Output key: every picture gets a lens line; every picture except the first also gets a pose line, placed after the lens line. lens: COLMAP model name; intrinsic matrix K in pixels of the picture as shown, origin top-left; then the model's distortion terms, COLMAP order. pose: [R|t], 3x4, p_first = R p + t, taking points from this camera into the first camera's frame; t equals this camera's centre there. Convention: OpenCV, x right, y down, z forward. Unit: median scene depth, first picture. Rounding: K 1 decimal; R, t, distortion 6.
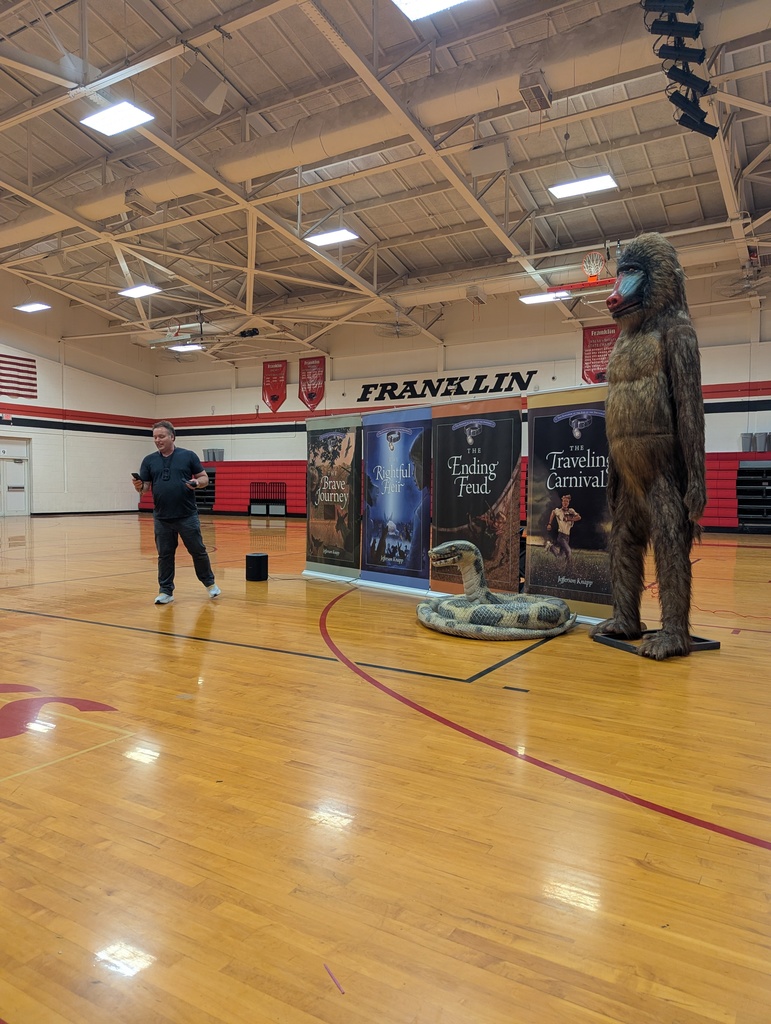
lens RADIAL K [[707.6, 0, 385.5], [0, 707.6, 512.0], [0, 0, 1]] dist [0.037572, -0.000763]
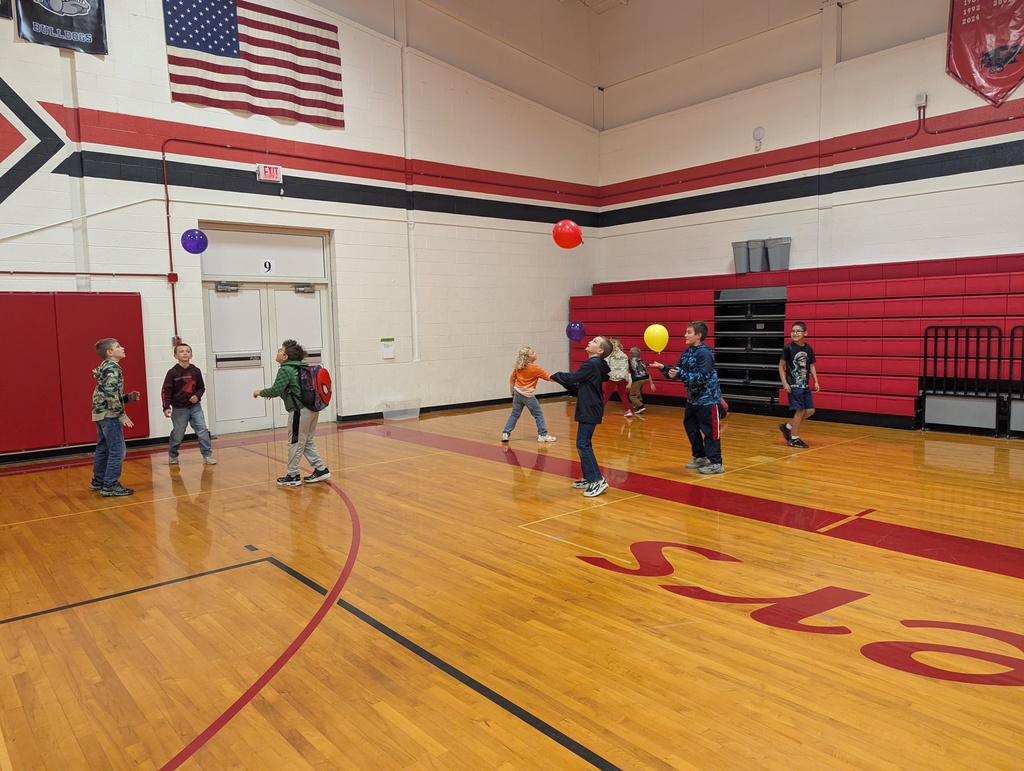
lens RADIAL K [[730.8, 0, 512.0], [0, 730.8, 385.5], [0, 0, 1]] dist [0.008972, -0.007615]
pose [[0.947829, 0.001939, -0.318773, -0.266794], [0.017296, 0.998196, 0.057500, -0.037845], [0.318310, -0.060013, 0.946085, 0.630283]]
